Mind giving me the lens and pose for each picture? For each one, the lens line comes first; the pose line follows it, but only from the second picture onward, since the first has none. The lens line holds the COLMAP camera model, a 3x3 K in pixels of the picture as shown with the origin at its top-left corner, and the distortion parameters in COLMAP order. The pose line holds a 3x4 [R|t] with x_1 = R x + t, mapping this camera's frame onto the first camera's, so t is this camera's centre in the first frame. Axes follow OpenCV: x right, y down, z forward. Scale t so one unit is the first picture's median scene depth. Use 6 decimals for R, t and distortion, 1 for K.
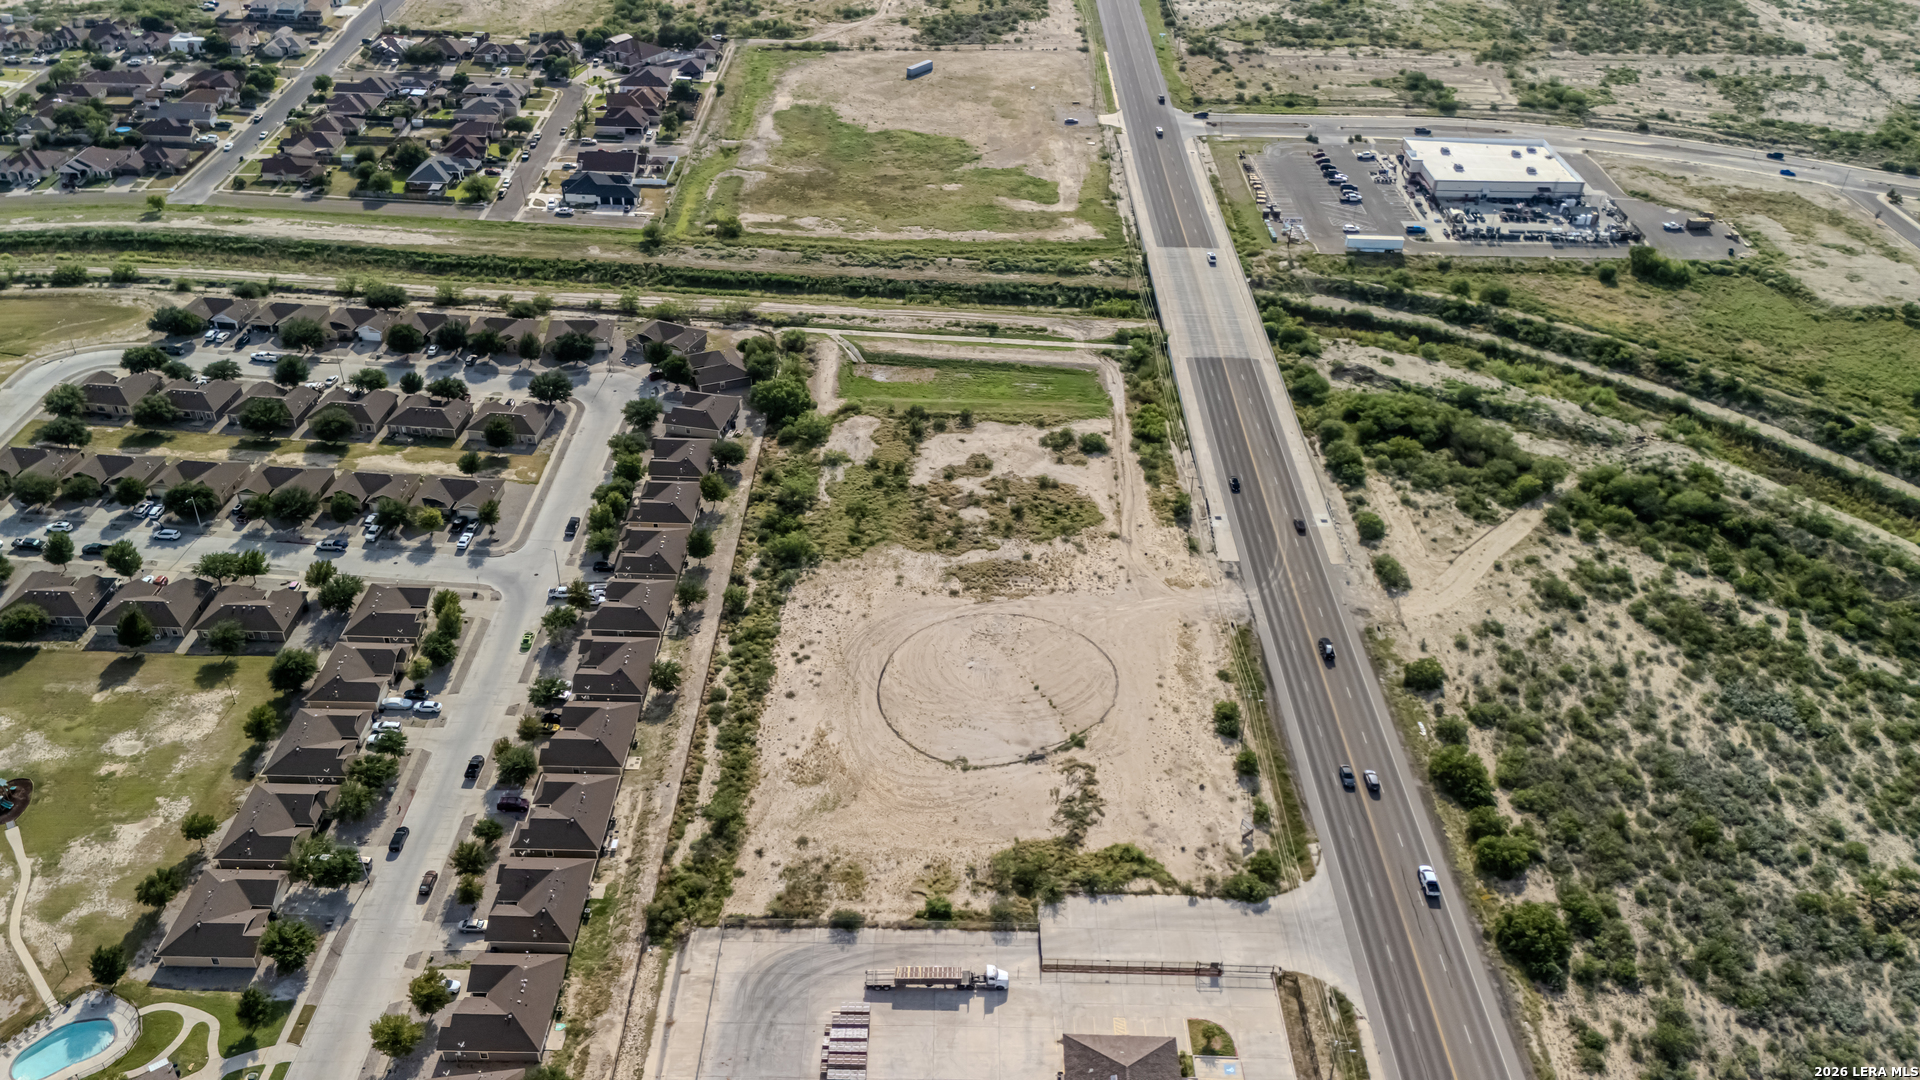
lens RADIAL K [[1484.4, 0, 944.1], [0, 1484.4, 542.0], [0, 0, 1]] dist [0.066660, -0.049306]
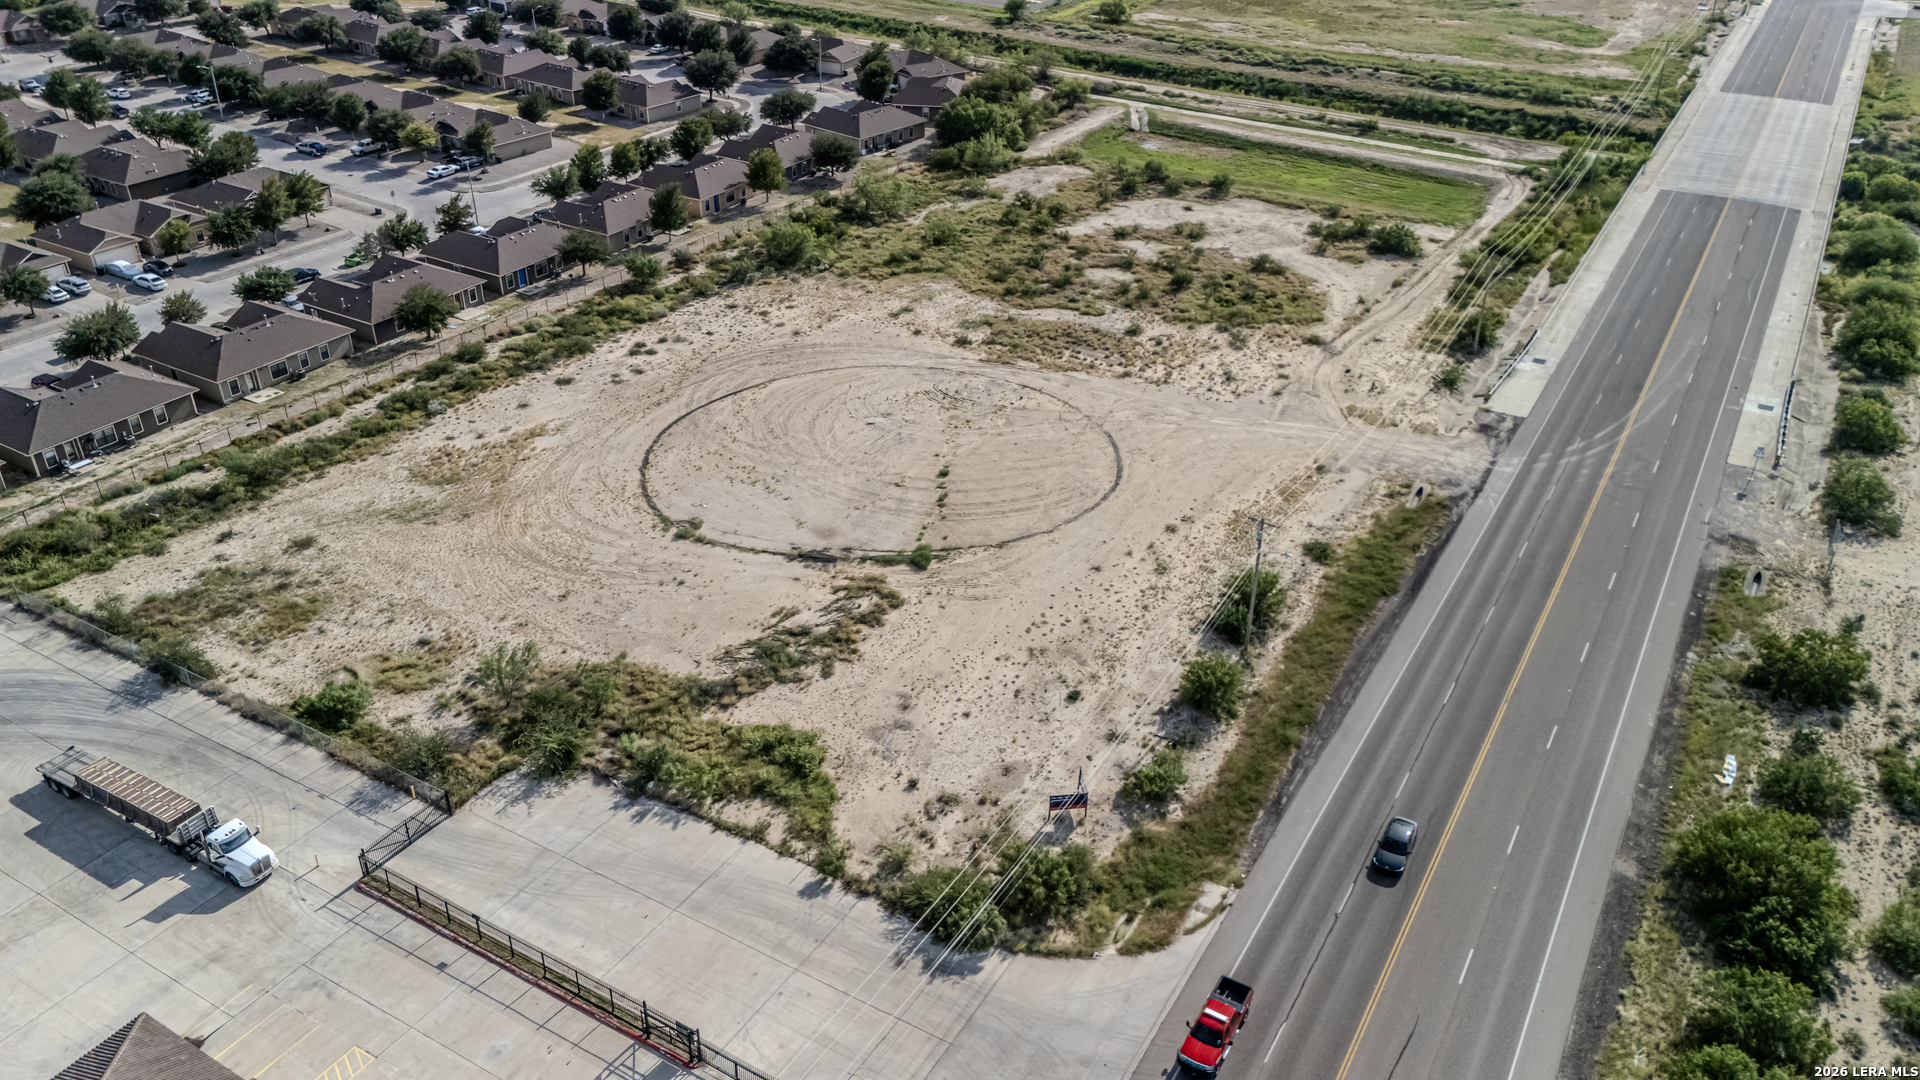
lens RADIAL K [[1405.9, 0, 963.1], [0, 1405.9, 546.1], [0, 0, 1]] dist [0.087599, -0.089533]
pose [[0.866488, 0.248428, -0.432992, 0.227867], [-0.275572, 0.961280, 0.000067, 0.095759], [0.416244, 0.119262, 0.901398, 0.446942]]
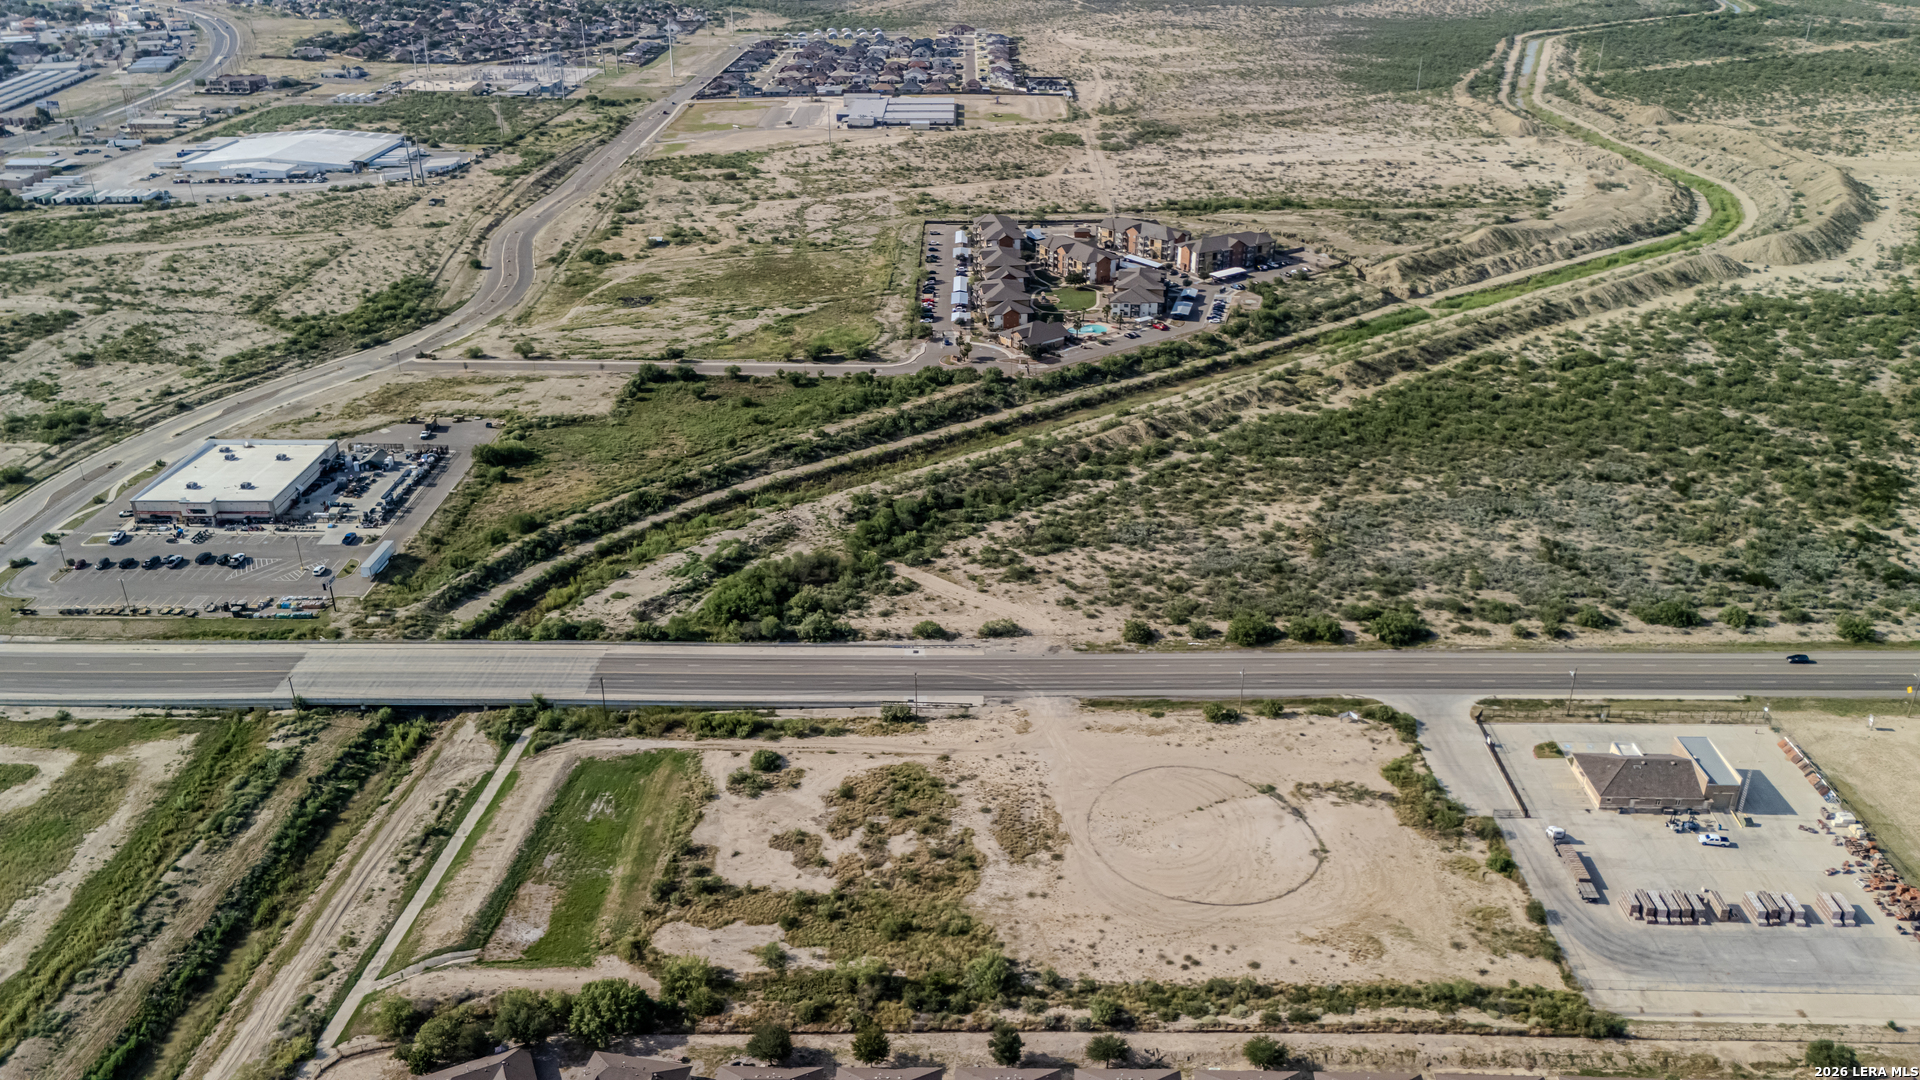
lens RADIAL K [[1445.5, 0, 966.5], [0, 1445.5, 542.6], [0, 0, 1]] dist [0.087698, -0.092321]
pose [[0.006823, -0.453234, 0.891365, -0.646526], [0.563890, 0.737887, 0.370878, -0.435481], [-0.825822, 0.500101, 0.260609, 0.604892]]
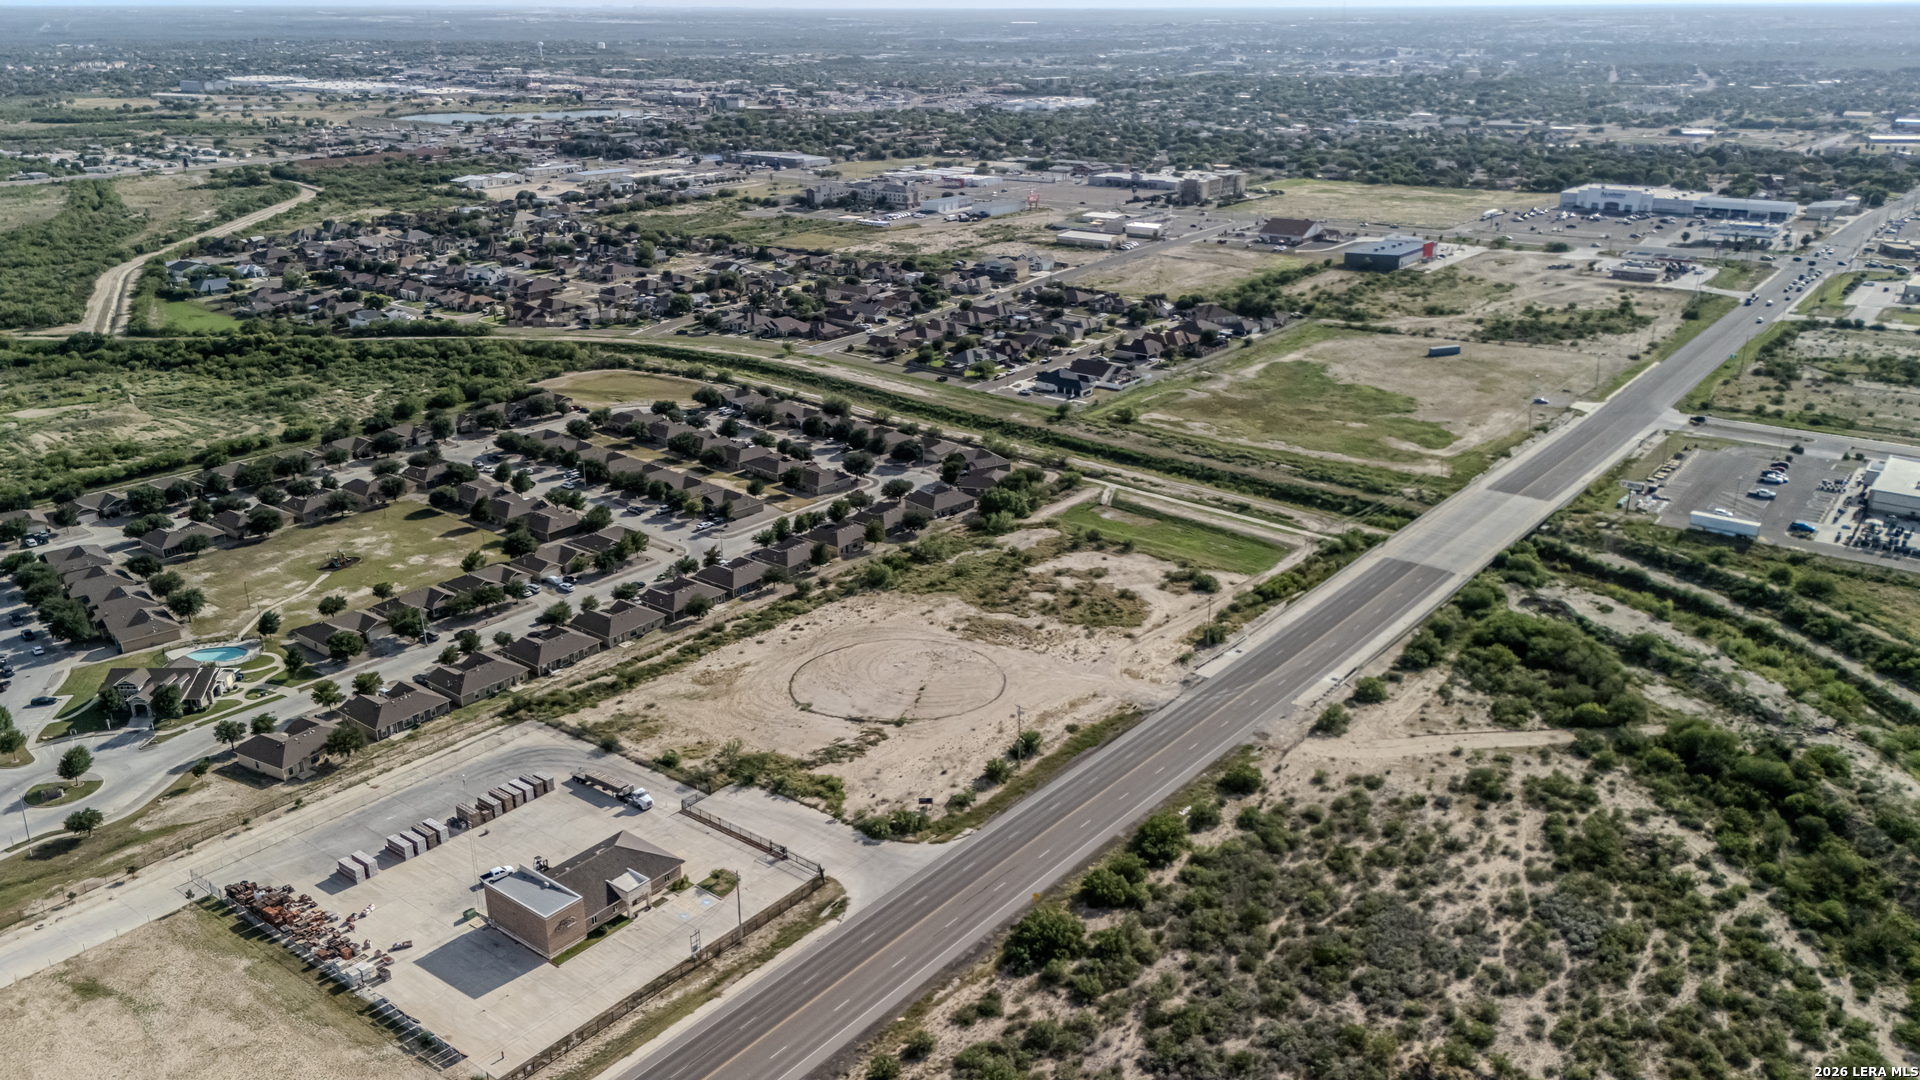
lens RADIAL K [[1438.1, 0, 964.8], [0, 1438.1, 539.7], [0, 0, 1]] dist [0.094792, -0.099384]
pose [[0.792787, 0.185866, -0.580467, 0.568755], [-0.324014, 0.935169, -0.143087, 0.110096], [0.516240, 0.301517, 0.801613, 0.067619]]
